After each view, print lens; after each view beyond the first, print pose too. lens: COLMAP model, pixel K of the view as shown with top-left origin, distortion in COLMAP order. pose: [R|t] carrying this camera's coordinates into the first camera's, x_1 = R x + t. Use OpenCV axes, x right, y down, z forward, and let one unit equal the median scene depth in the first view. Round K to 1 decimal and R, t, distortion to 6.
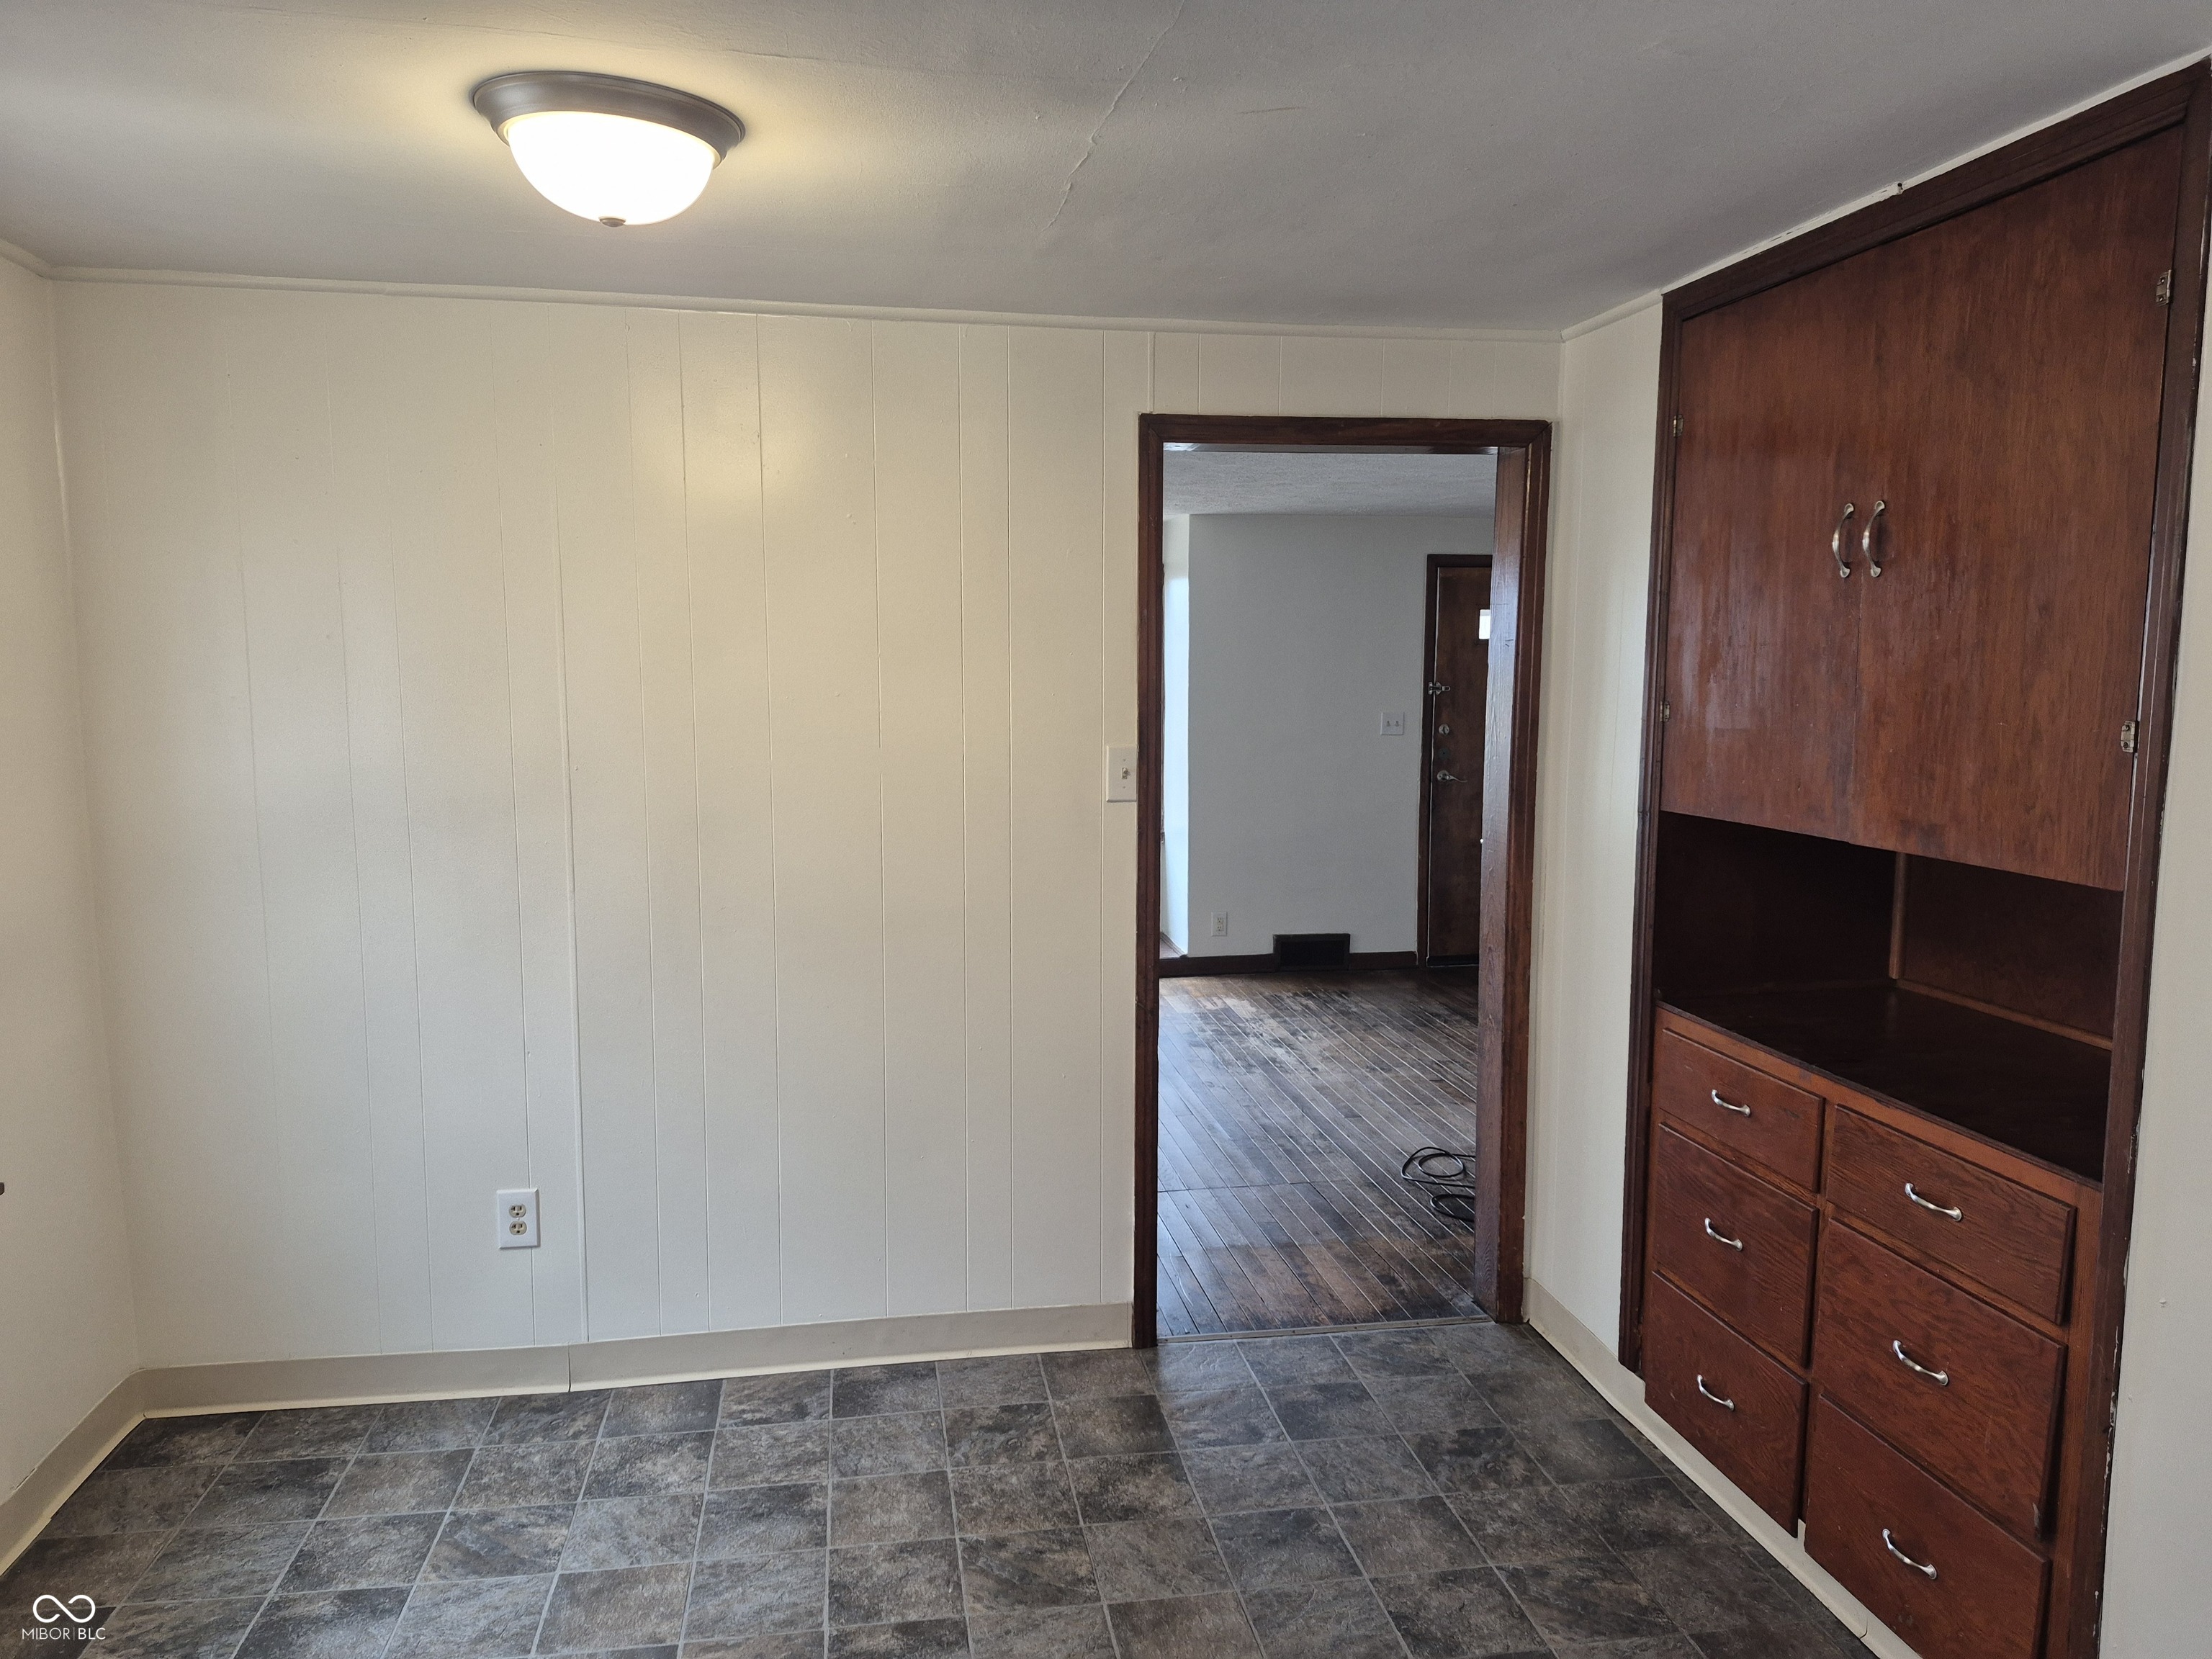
lens RADIAL K [[1496.9, 0, 1110.8], [0, 1496.9, 853.0], [0, 0, 1]] dist [0.023373, -0.010948]
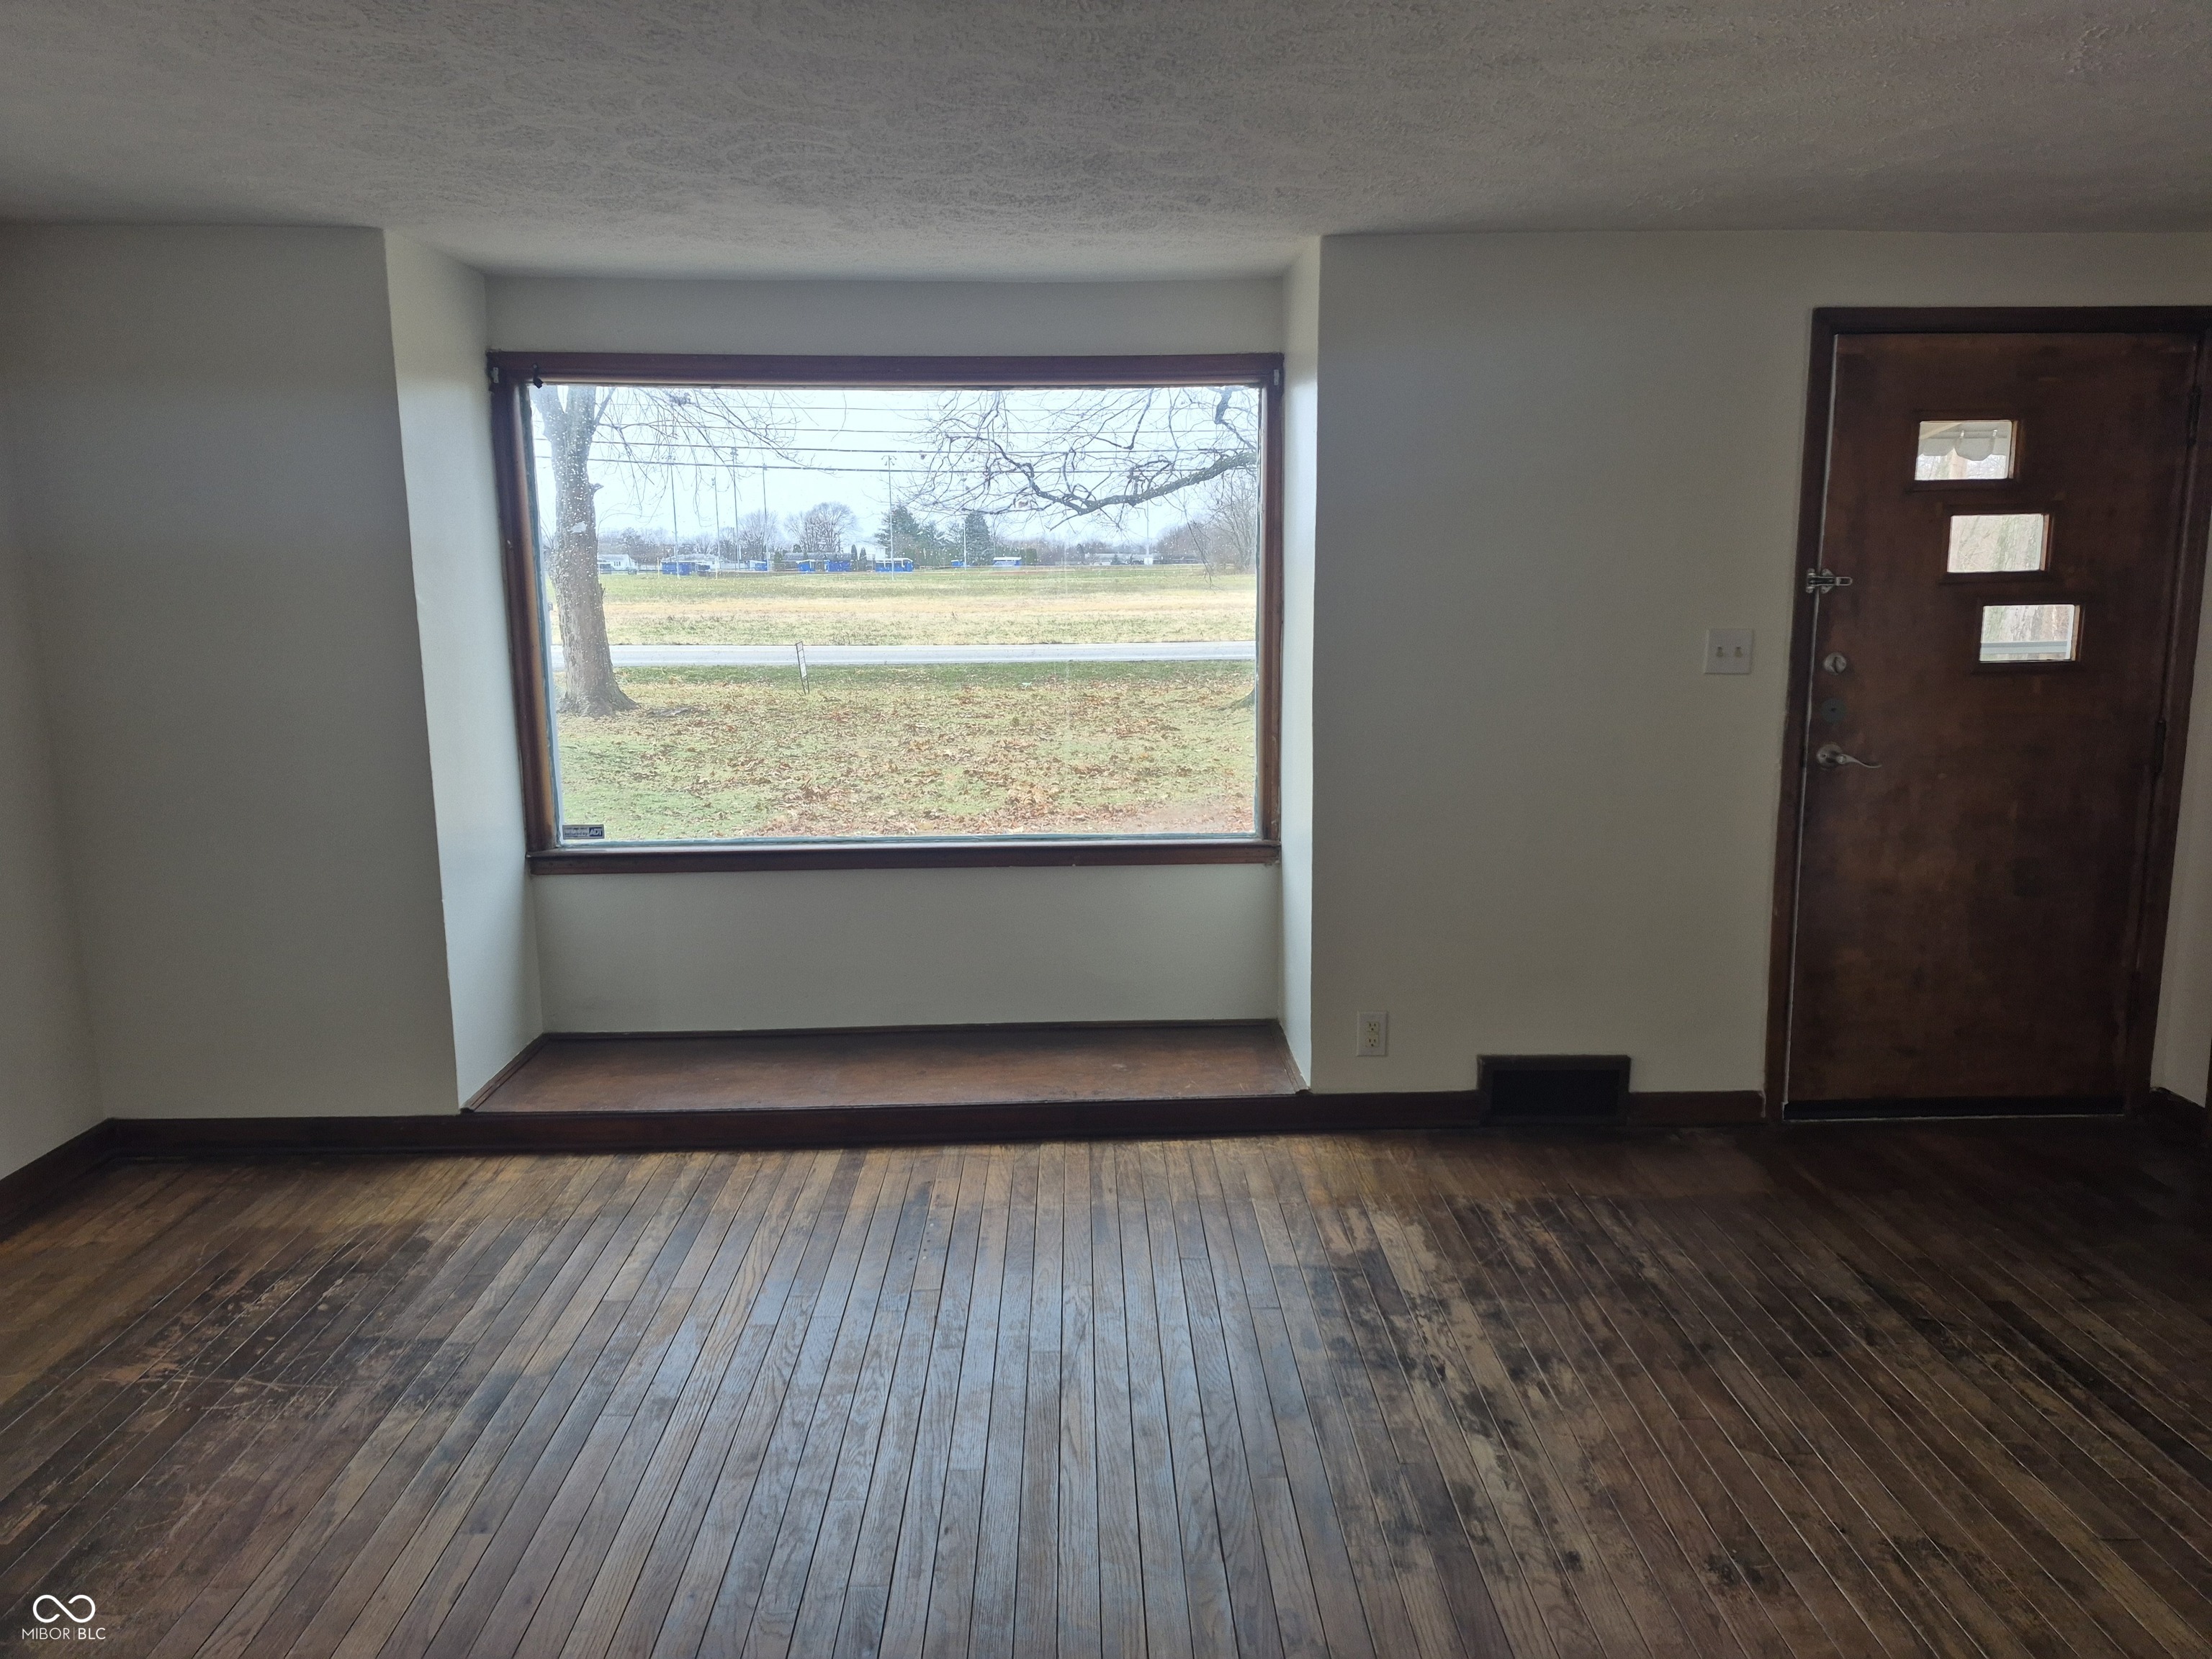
lens RADIAL K [[1496.9, 0, 1097.2], [0, 1496.9, 830.9], [0, 0, 1]] dist [0.023373, -0.010948]
pose [[0.988757, 0.012760, -0.148988, 0.058368], [-0.004465, 0.998428, 0.055877, -0.058162], [0.149467, -0.054584, 0.987259, 0.505755]]
